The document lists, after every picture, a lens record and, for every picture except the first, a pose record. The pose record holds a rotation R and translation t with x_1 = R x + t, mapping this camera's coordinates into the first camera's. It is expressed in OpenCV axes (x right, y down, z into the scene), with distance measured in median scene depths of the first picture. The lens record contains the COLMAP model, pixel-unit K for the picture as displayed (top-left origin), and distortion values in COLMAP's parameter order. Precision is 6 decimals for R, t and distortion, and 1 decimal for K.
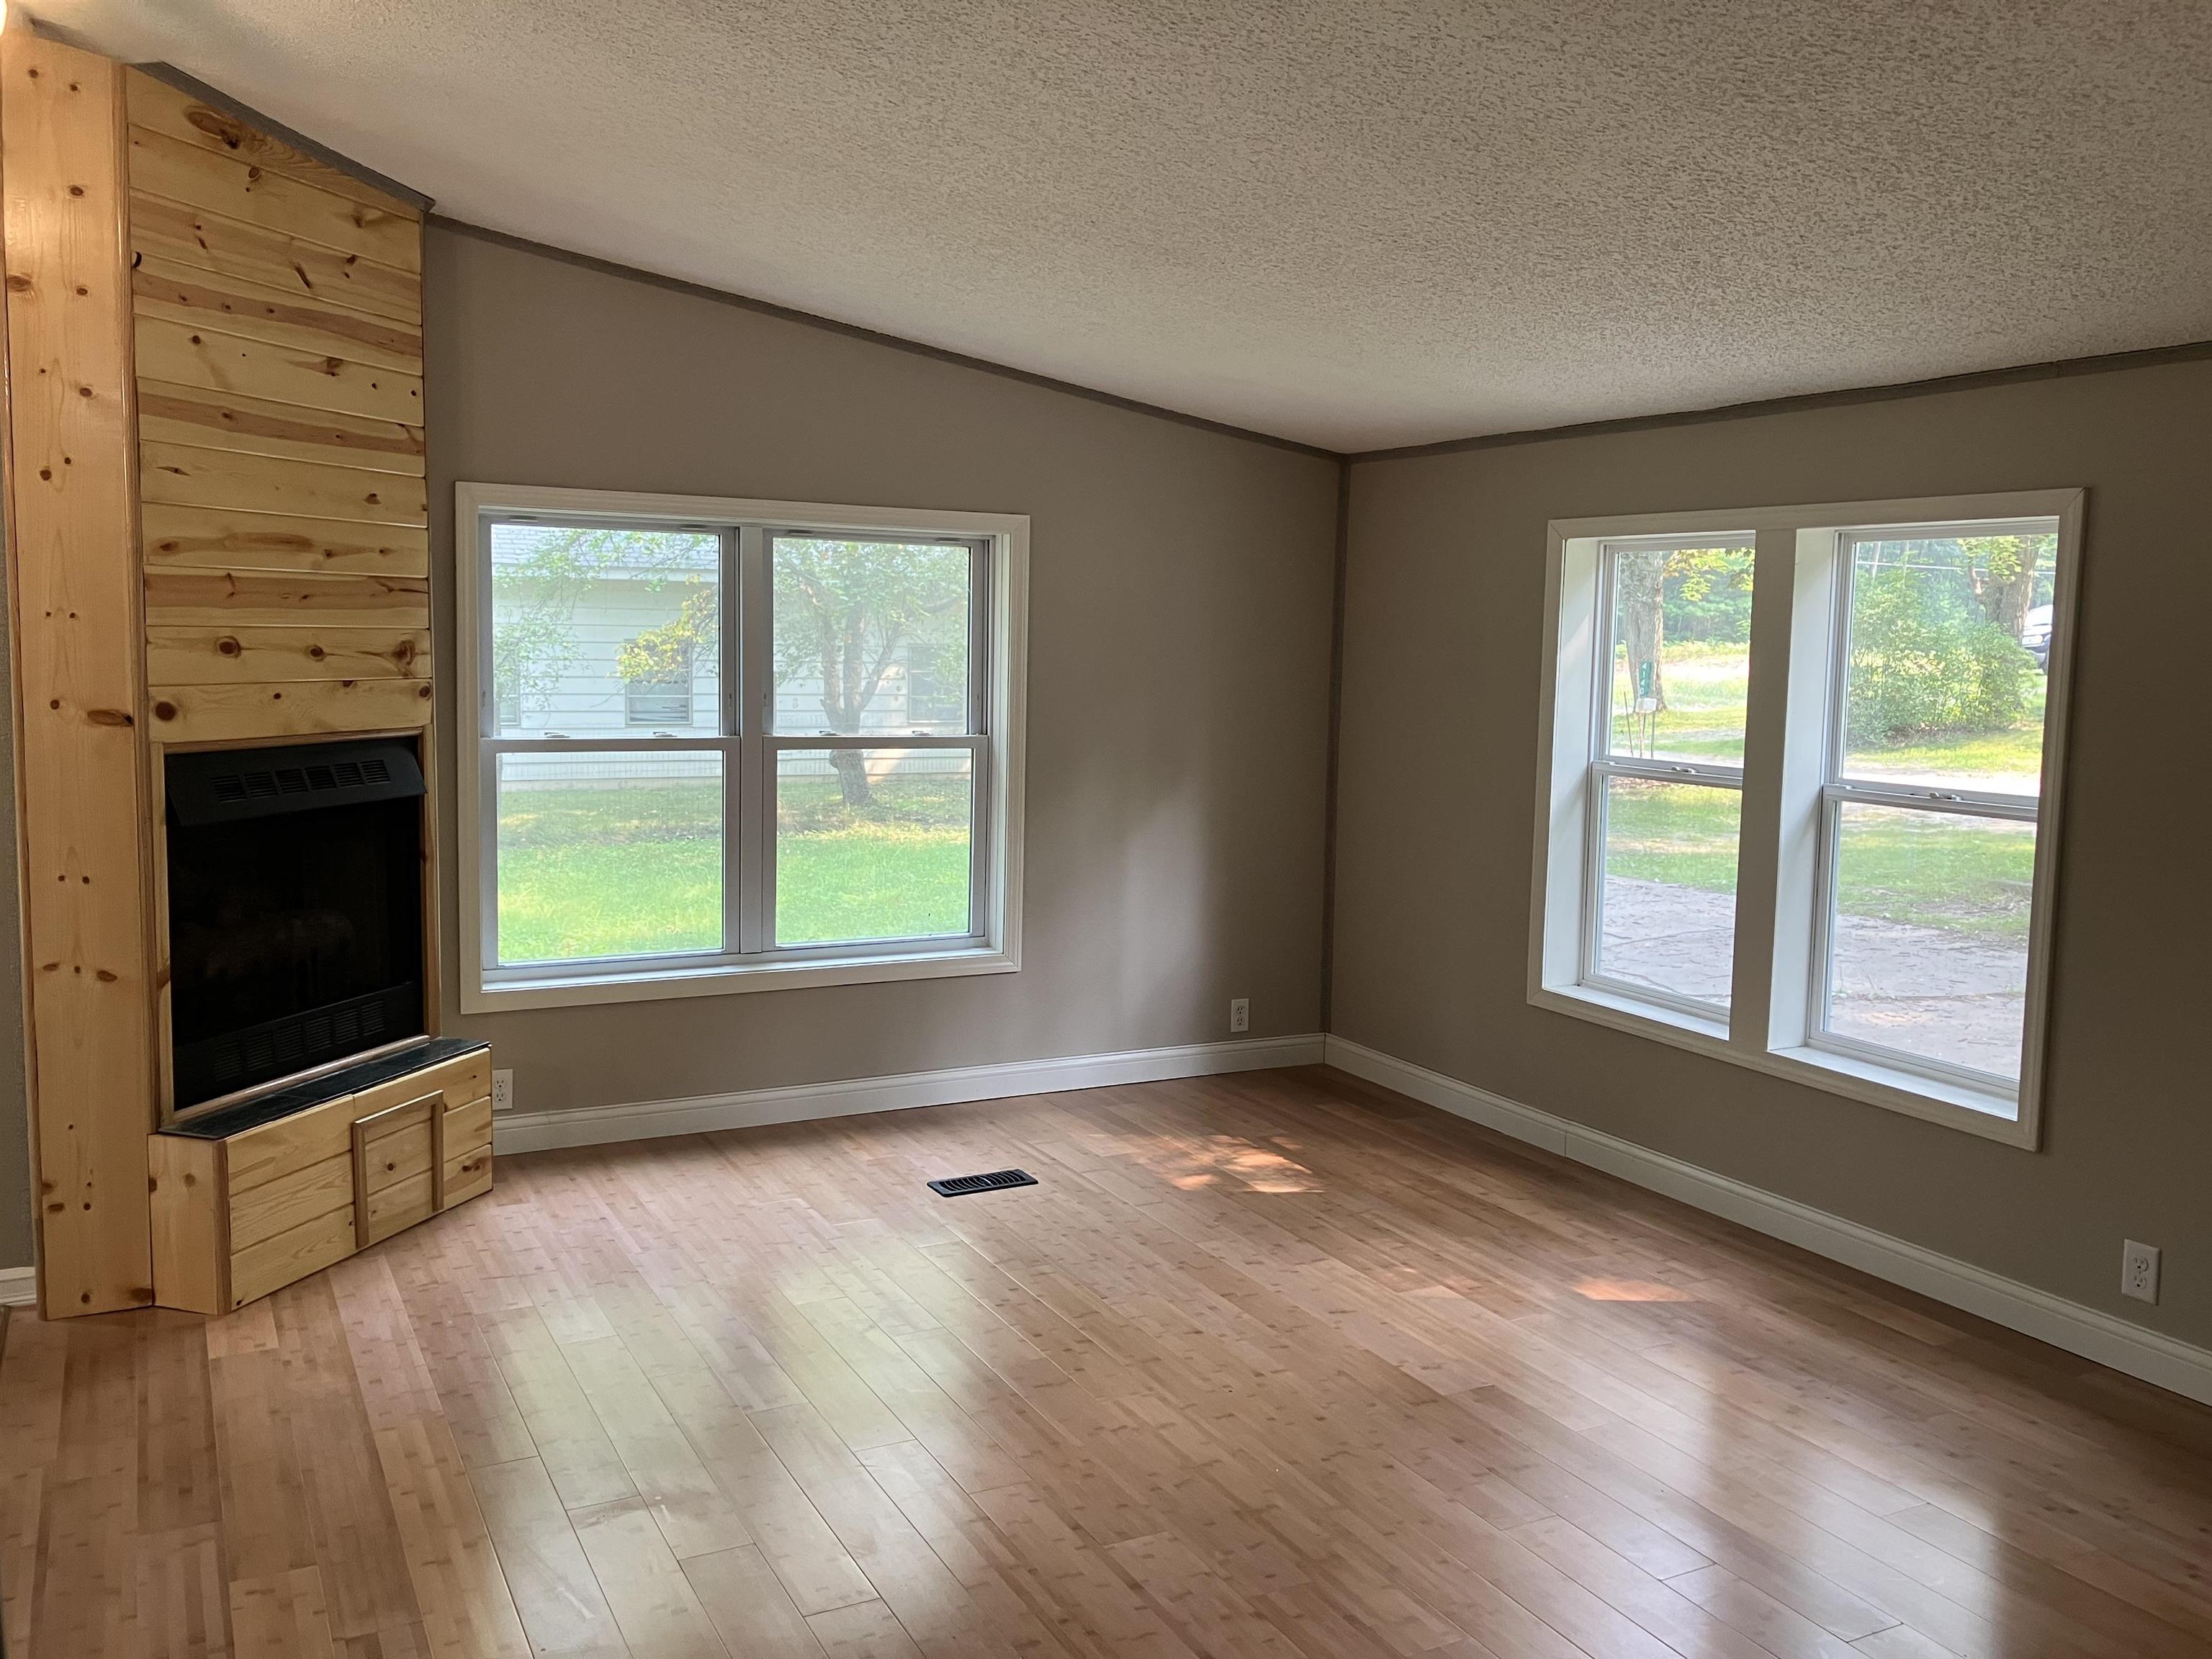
lens RADIAL K [[1776.9, 0, 1106.0], [0, 1776.9, 829.5], [0, 0, 1]] dist [0.037473, -0.003503]
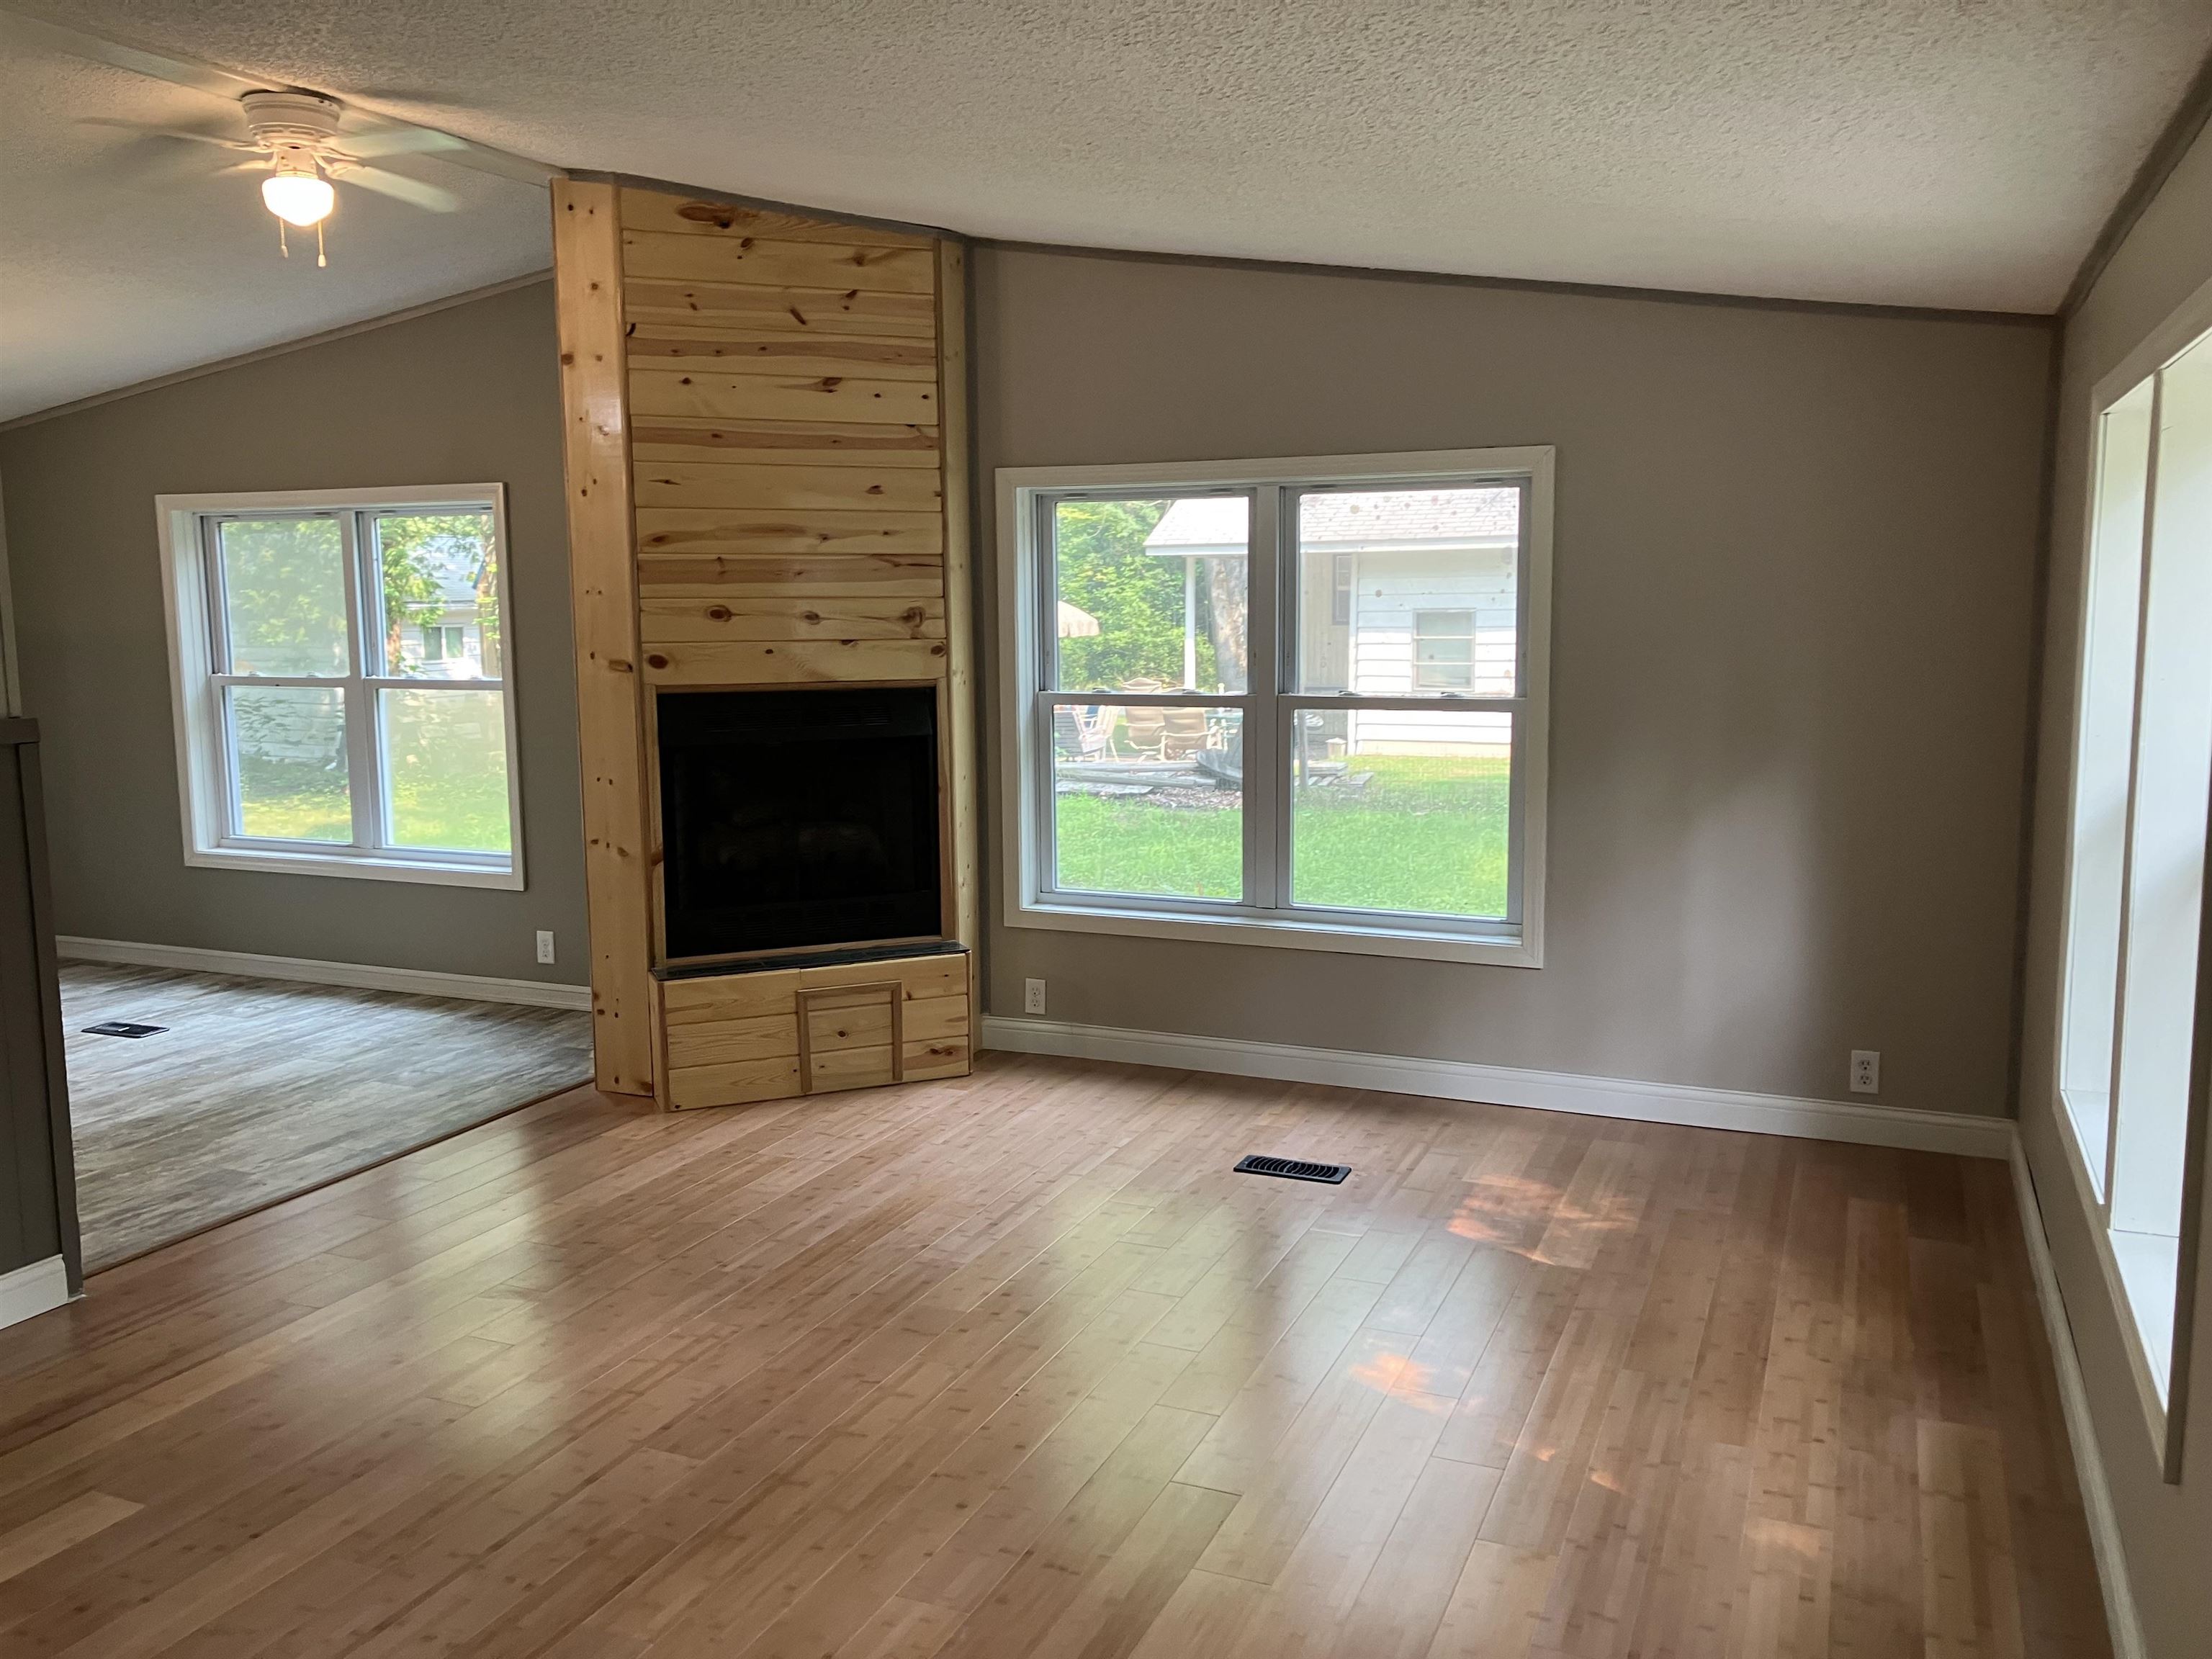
lens RADIAL K [[1806.2, 0, 1142.6], [0, 1806.2, 827.8], [0, 0, 1]] dist [0.171598, -0.392799]
pose [[0.634125, 0.077586, -0.769329, 0.654667], [-0.064019, 0.996805, 0.047758, -0.025292], [0.770576, 0.018967, 0.637066, 0.341708]]
